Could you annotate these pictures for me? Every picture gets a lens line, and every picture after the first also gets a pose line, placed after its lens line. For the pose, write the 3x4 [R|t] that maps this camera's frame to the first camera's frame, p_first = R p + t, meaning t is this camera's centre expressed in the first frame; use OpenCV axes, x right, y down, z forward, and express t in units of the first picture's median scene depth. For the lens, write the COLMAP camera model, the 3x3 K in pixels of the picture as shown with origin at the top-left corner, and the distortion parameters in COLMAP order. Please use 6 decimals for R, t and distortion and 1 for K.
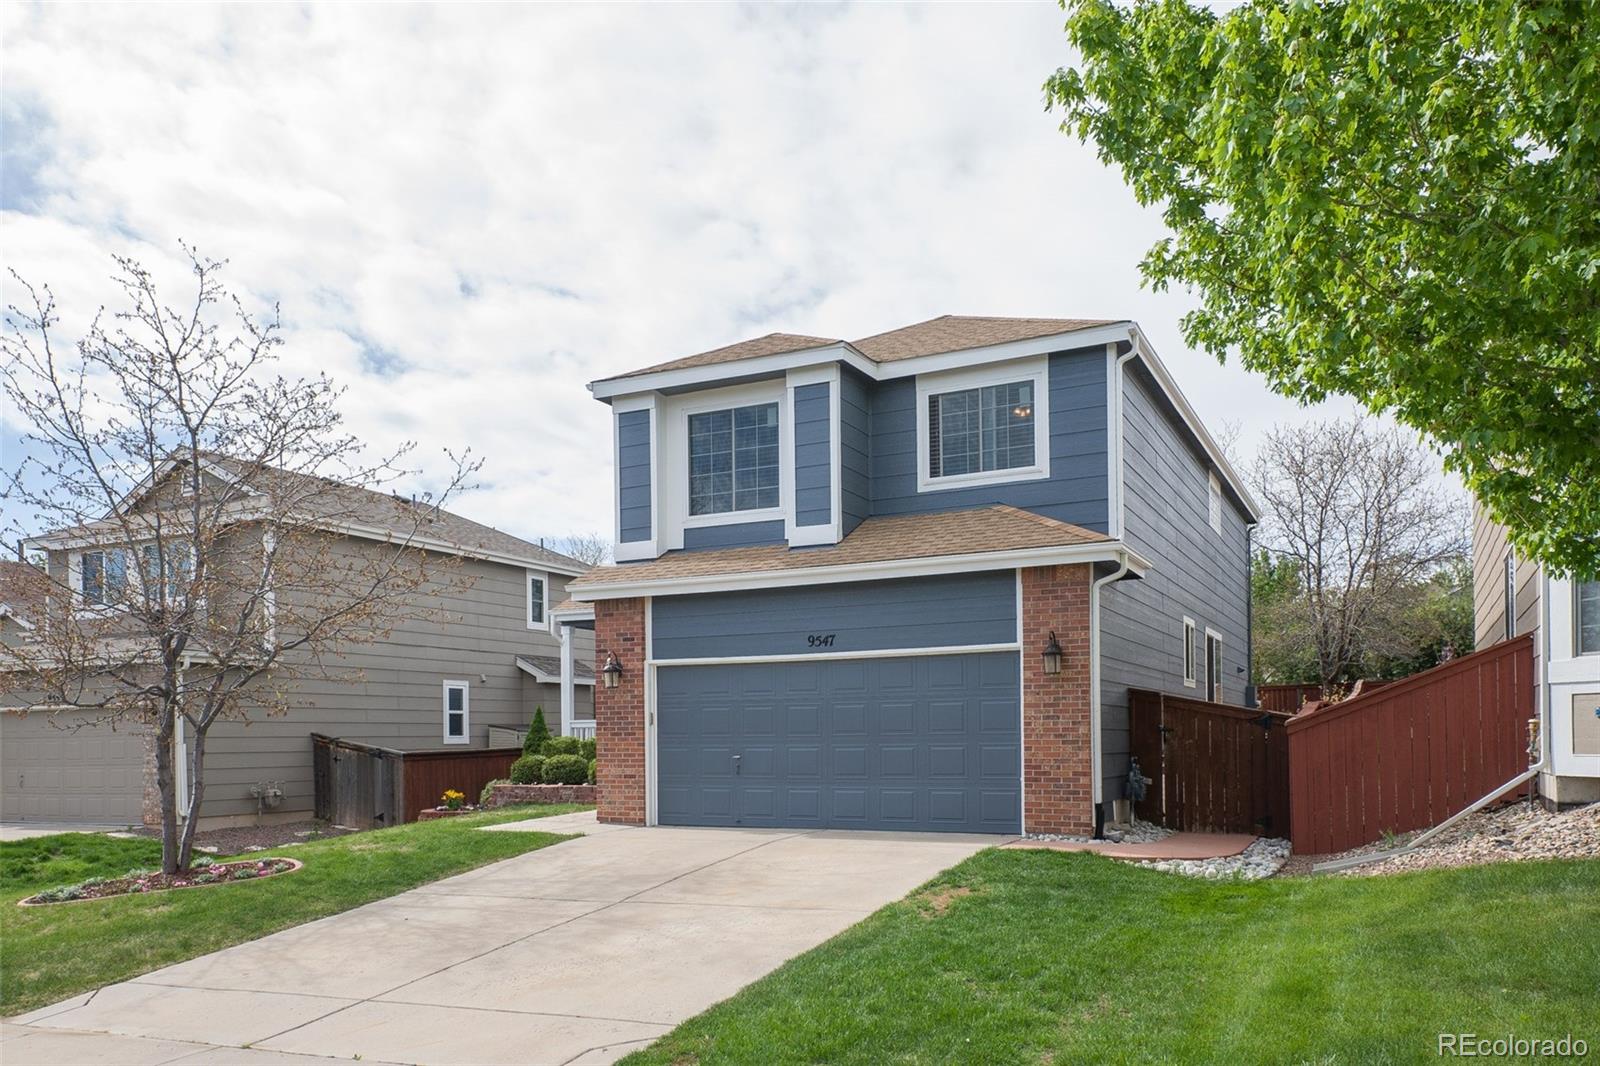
lens RADIAL K [[1203.2, 0, 800.0], [0, 1203.2, 533.0], [0, 0, 1]] dist [0.023660, -0.000724]
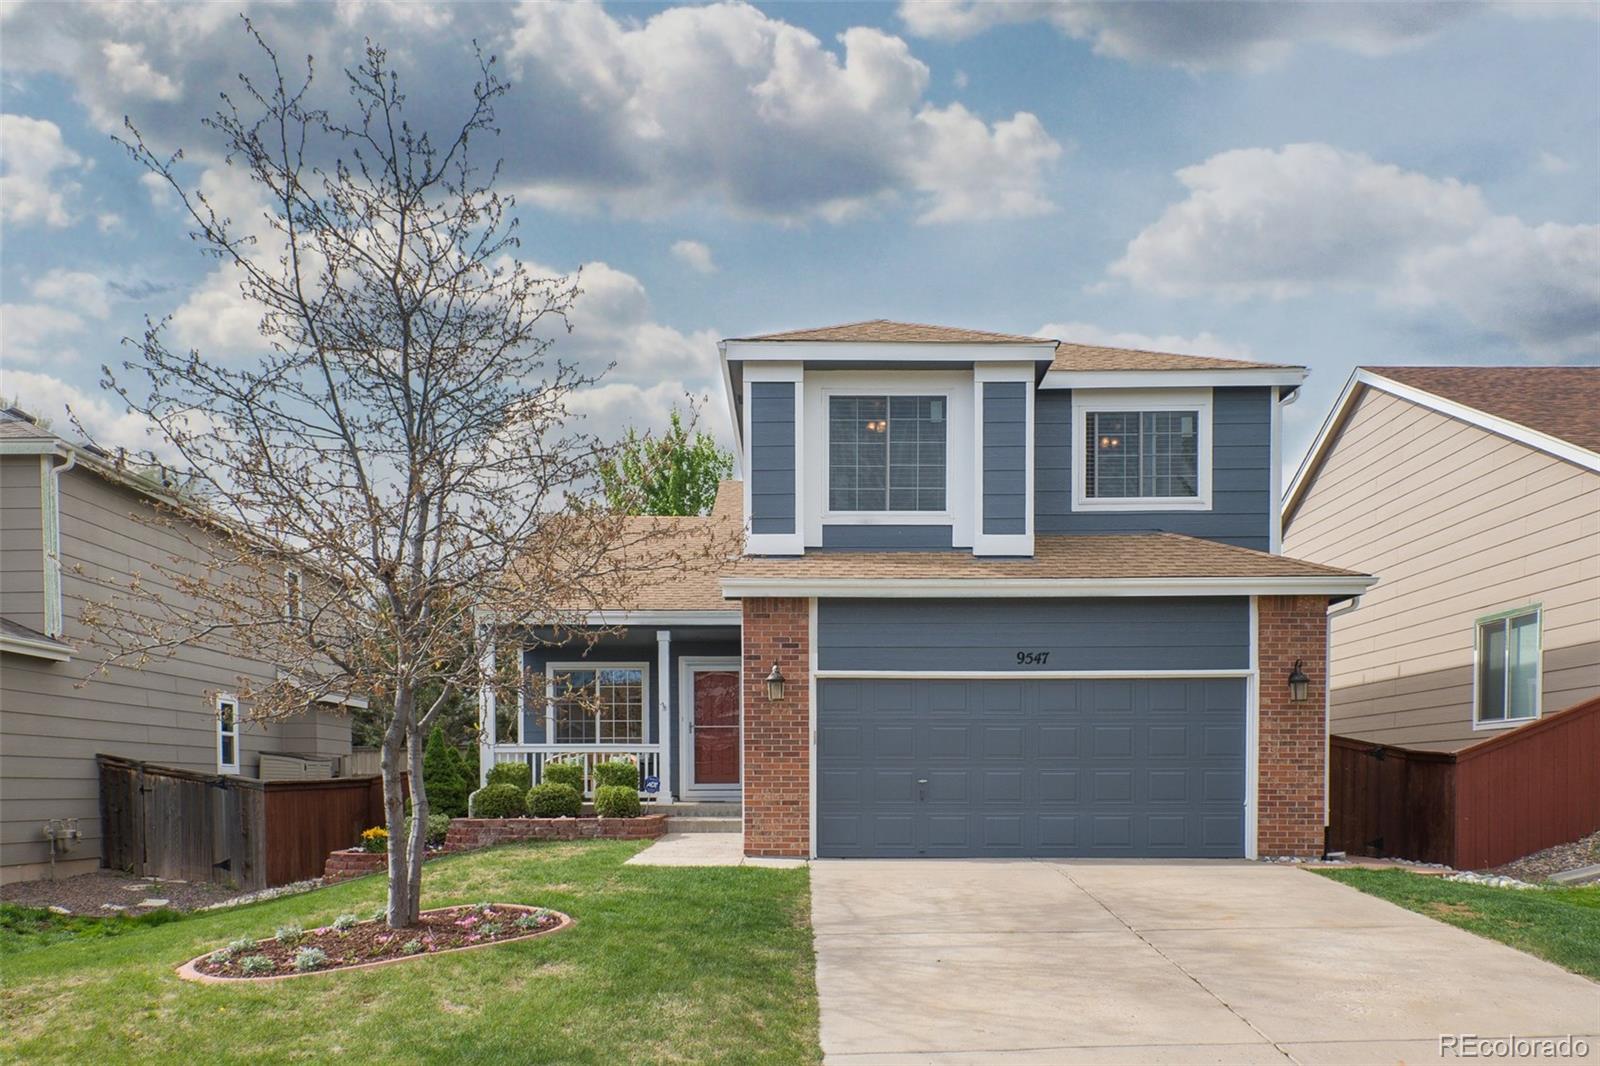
lens RADIAL K [[1239.9, 0, 801.6], [0, 1239.9, 624.8], [0, 0, 1]] dist [0.026229, 0.002052]
pose [[0.894666, 0.067414, 0.441621, -0.530164], [-0.082870, 0.996435, 0.015777, 0.059142], [-0.438983, -0.050712, 0.897063, 0.201396]]
